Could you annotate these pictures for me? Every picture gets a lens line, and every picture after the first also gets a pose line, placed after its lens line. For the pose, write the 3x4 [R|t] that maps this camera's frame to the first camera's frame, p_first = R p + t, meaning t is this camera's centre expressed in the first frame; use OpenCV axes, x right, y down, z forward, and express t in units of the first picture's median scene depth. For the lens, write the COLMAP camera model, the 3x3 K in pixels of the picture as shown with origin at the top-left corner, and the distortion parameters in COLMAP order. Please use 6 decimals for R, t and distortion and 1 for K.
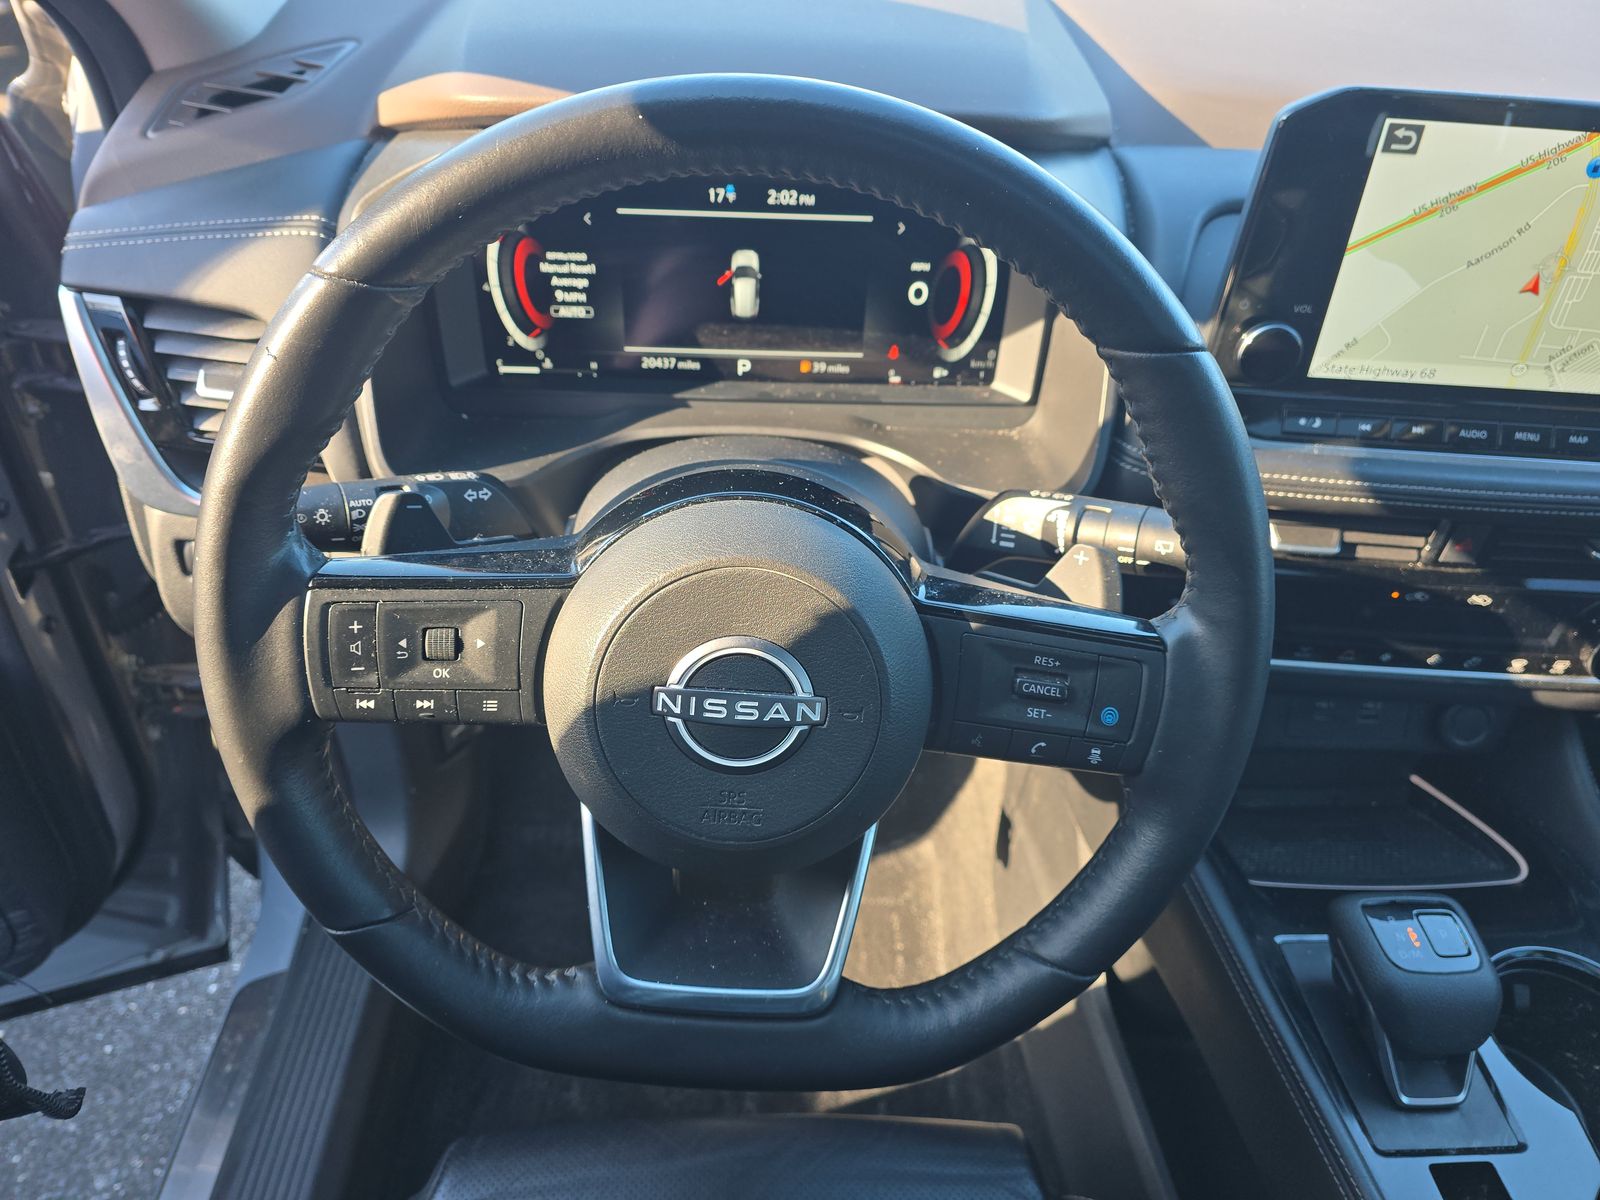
lens RADIAL K [[1130.0, 0, 779.2], [0, 1130.0, 612.8], [0, 0, 1]] dist [0.073242, -0.062689]
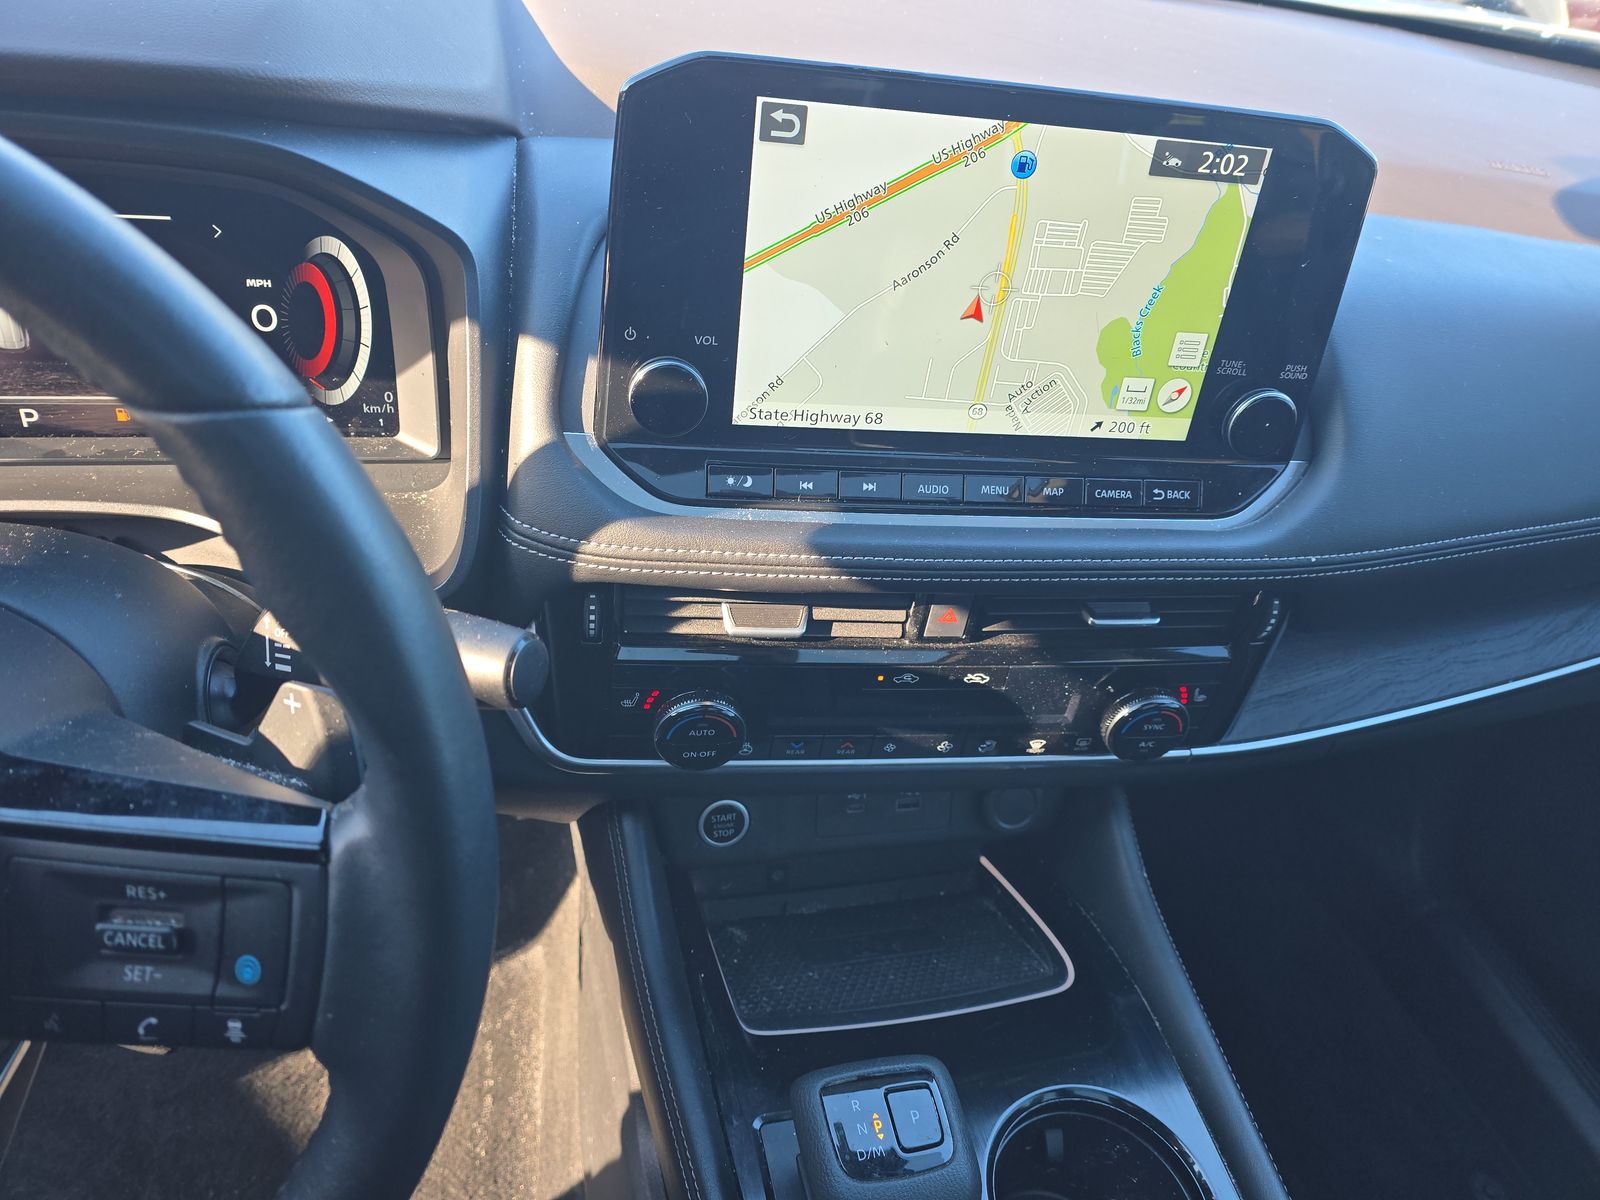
lens RADIAL K [[1130.0, 0, 764.3], [0, 1130.0, 620.9], [0, 0, 1]] dist [0.073242, -0.062689]
pose [[0.983176, -0.054018, 0.174490, 0.304783], [0.056717, 0.998335, -0.010518, -0.053038], [-0.173631, 0.020238, 0.984603, 0.196945]]
